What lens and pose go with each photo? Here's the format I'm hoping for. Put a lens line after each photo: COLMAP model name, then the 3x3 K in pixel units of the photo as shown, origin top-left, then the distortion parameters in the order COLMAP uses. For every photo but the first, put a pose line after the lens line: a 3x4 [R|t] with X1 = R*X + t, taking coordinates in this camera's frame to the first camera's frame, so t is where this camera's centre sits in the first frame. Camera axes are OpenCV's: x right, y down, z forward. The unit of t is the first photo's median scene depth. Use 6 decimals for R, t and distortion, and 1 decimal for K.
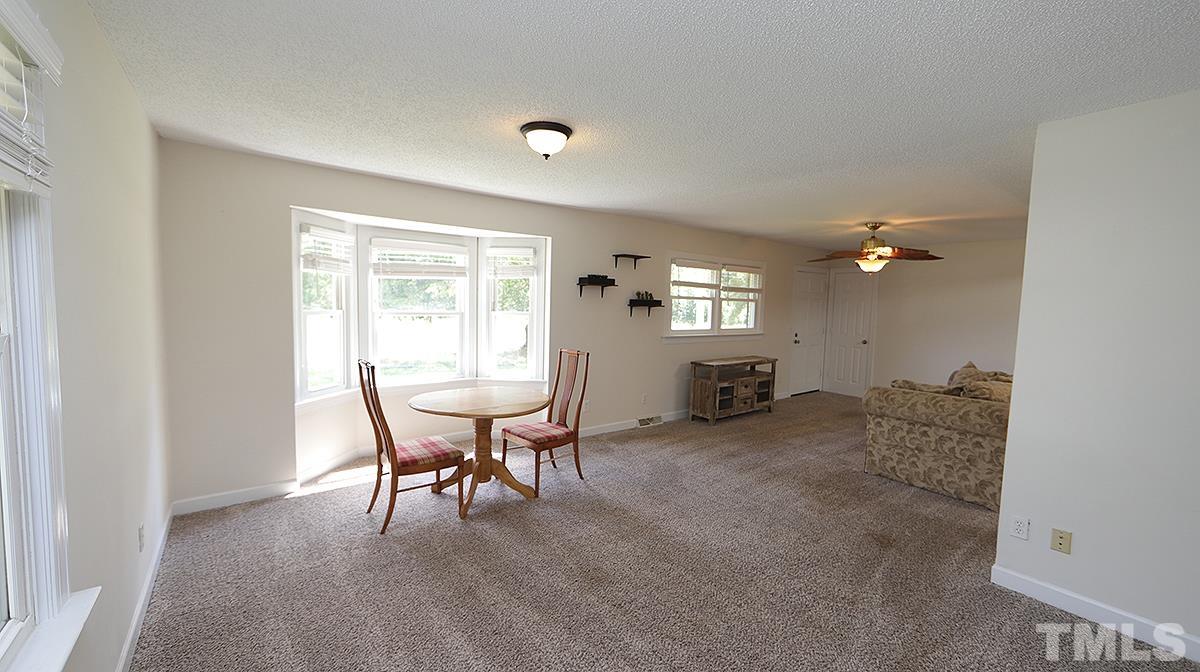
lens RADIAL K [[467.2, 0, 598.0], [0, 467.2, 338.8], [0, 0, 1]] dist [0.002385, 0.000047]
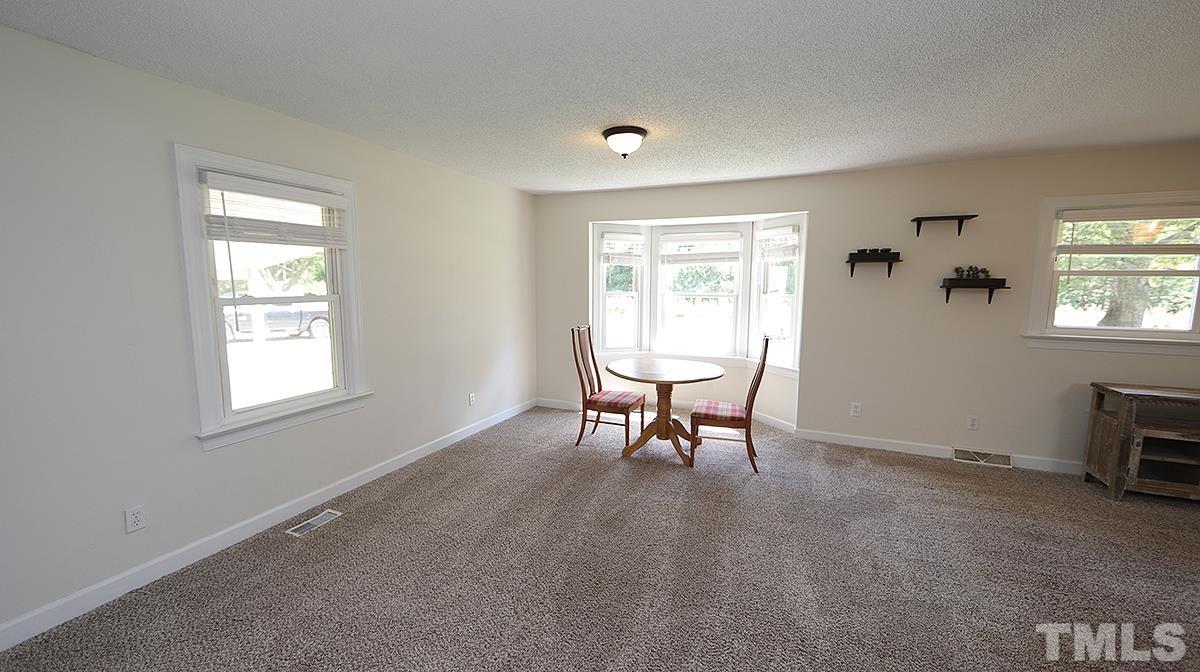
lens RADIAL K [[467.2, 0, 596.8], [0, 467.2, 332.4], [0, 0, 1]] dist [0.002385, 0.000047]
pose [[0.486094, 0.076113, -0.870586, 0.490592], [-0.059718, 0.996764, 0.053801, -0.009579], [0.871864, 0.025837, 0.489066, 0.204108]]
